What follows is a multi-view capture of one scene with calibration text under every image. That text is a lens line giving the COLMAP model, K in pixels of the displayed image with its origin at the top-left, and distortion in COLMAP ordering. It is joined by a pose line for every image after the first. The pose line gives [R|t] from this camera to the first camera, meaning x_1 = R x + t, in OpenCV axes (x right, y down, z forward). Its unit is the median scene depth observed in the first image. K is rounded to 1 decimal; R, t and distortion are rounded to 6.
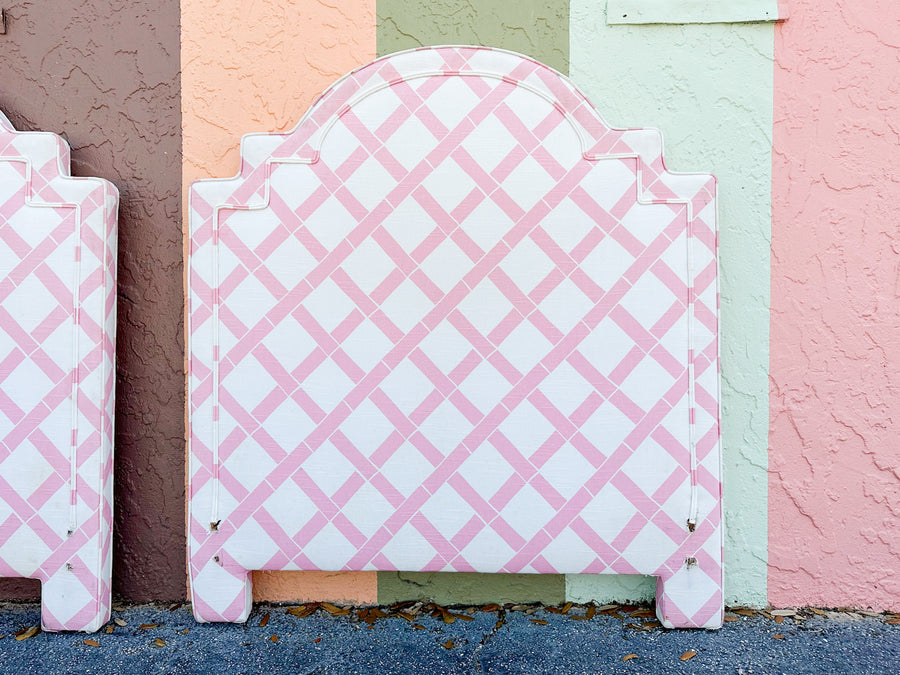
lens RADIAL K [[697.5, 0, 422.7], [0, 697.5, 313.7], [0, 0, 1]] dist [0.138302, -0.245061]
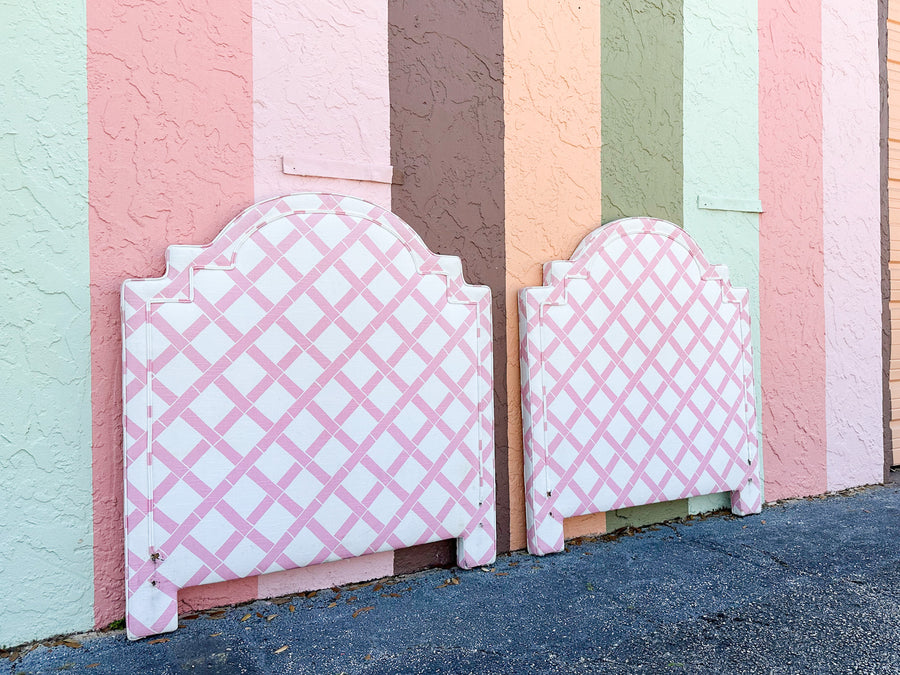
lens RADIAL K [[763.6, 0, 513.9], [0, 763.6, 324.4], [0, 0, 1]] dist [0.158884, -0.278189]
pose [[0.842309, -0.013385, 0.538829, -1.344853], [0.029184, 0.999358, -0.020796, -0.066337], [-0.538205, 0.033242, 0.842158, -0.502257]]
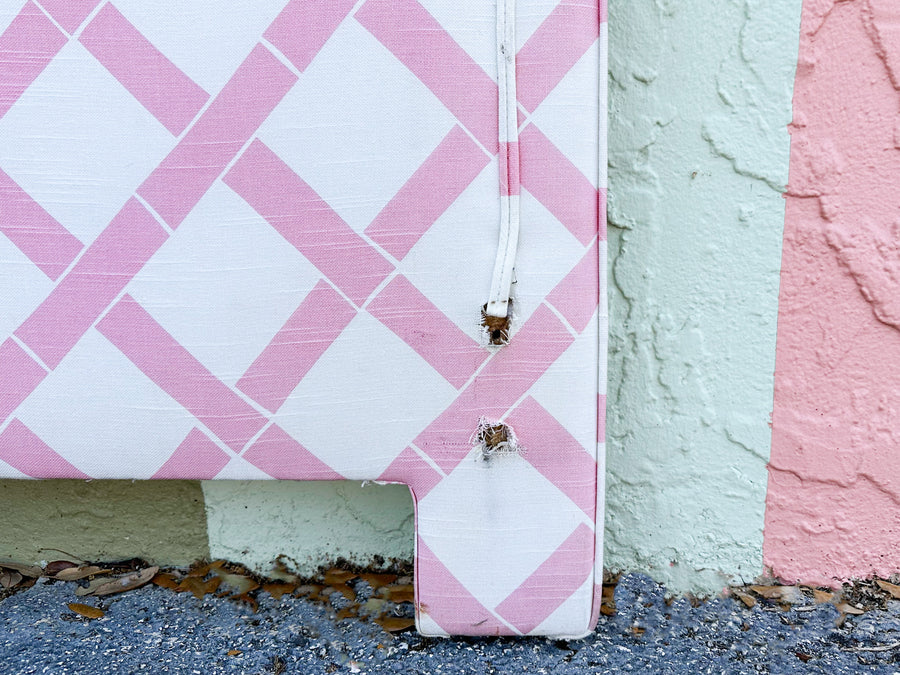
lens RADIAL K [[763.6, 0, 513.9], [0, 763.6, 324.4], [0, 0, 1]] dist [0.158884, -0.278189]
pose [[0.999990, 0.003559, -0.002543, 0.379518], [-0.003162, 0.989895, 0.141769, 0.246145], [0.003022, -0.141760, 0.989897, 0.657786]]
